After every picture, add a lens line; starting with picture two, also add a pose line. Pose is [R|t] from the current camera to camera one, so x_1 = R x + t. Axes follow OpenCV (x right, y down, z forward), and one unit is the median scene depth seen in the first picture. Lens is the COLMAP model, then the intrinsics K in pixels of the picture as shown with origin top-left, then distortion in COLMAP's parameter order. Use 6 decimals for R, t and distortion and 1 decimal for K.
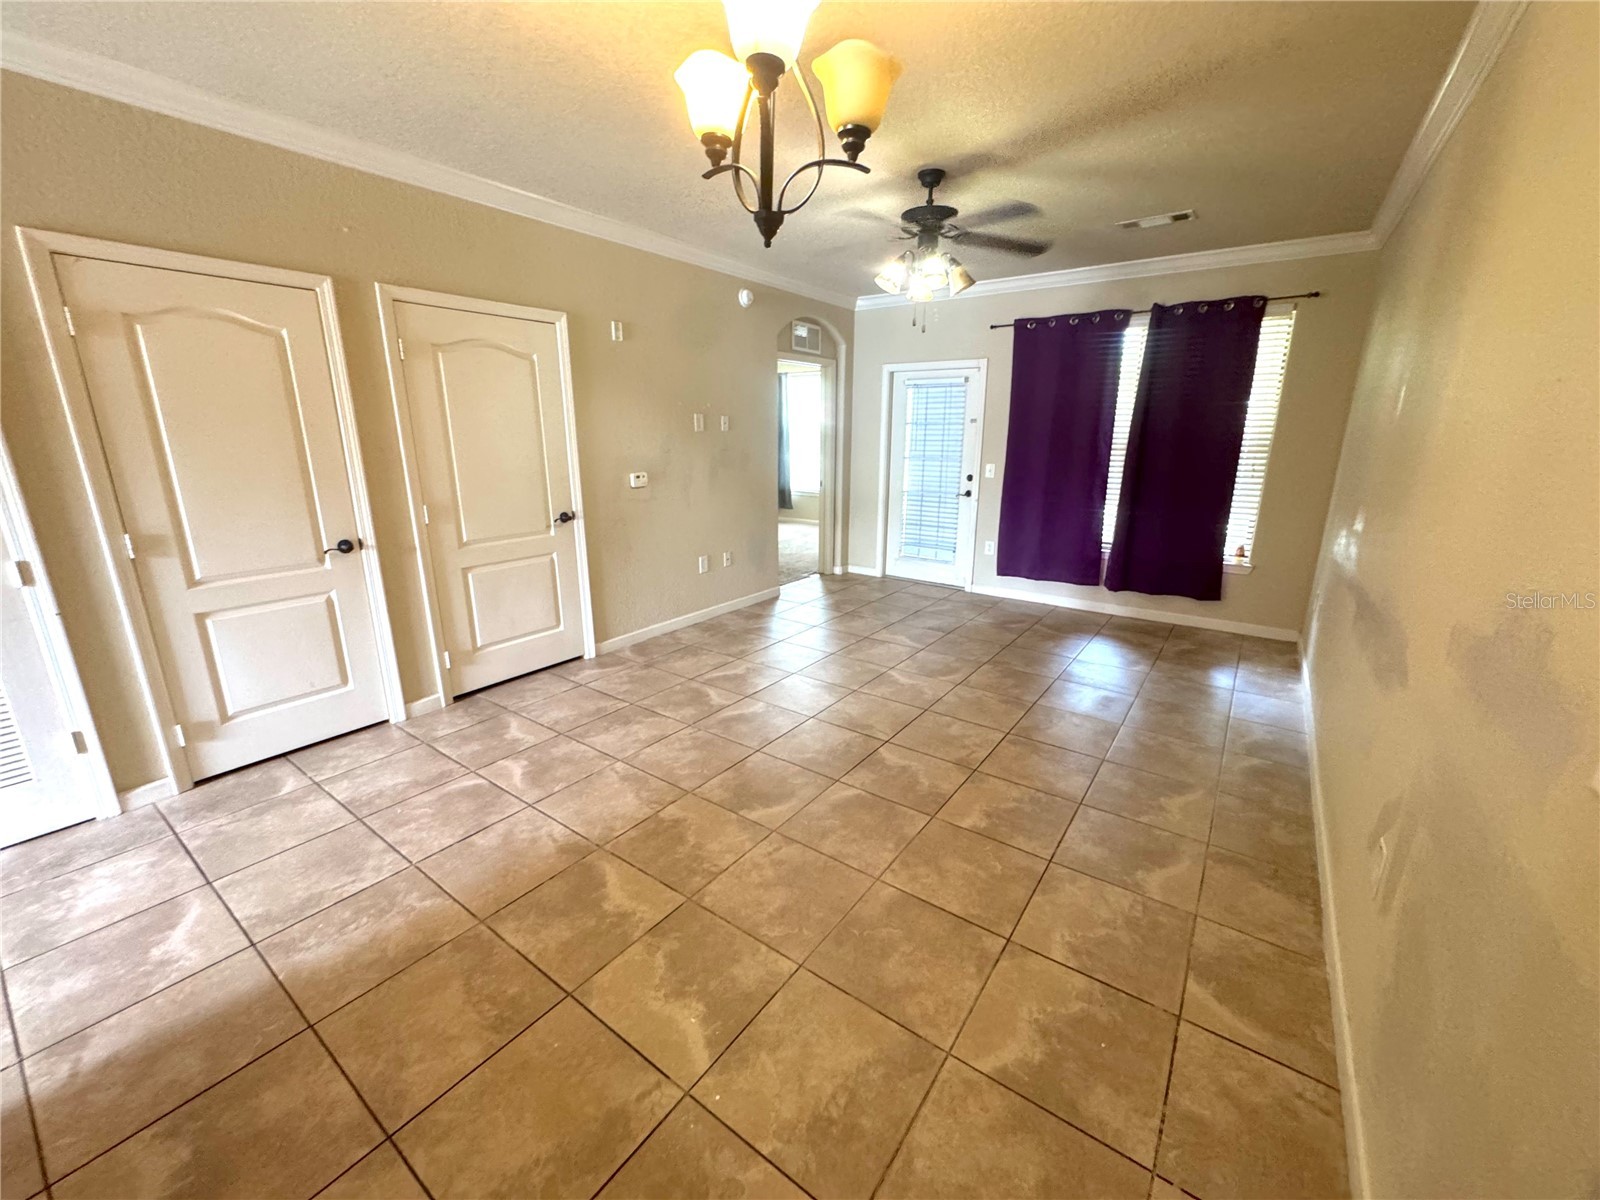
lens RADIAL K [[636.6, 0, 799.0], [0, 636.6, 601.2], [0, 0, 1]] dist [-0.001958, -0.000006]
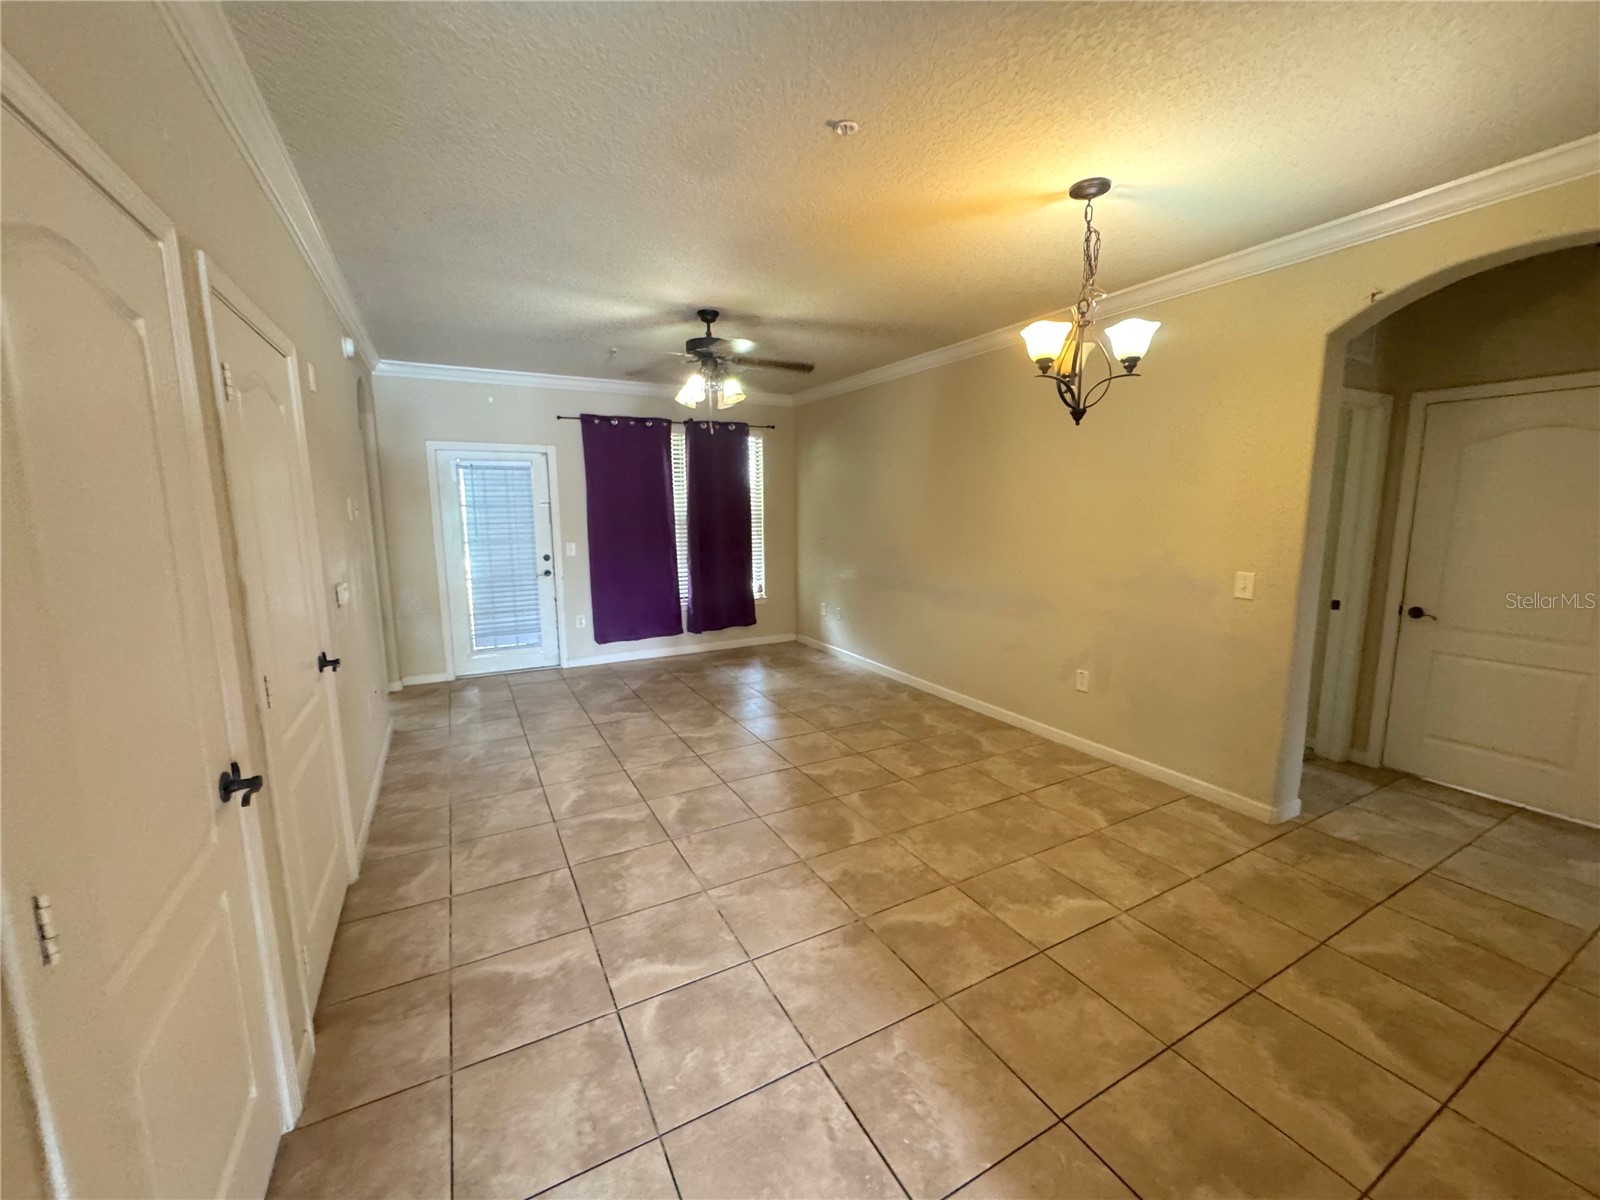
lens RADIAL K [[636.6, 0, 799.0], [0, 636.6, 601.2], [0, 0, 1]] dist [-0.001958, -0.000006]
pose [[0.429318, -0.142036, 0.891915, -0.948015], [0.242401, 0.969443, 0.037704, -0.135488], [-0.870016, 0.200014, 0.450629, 0.417191]]
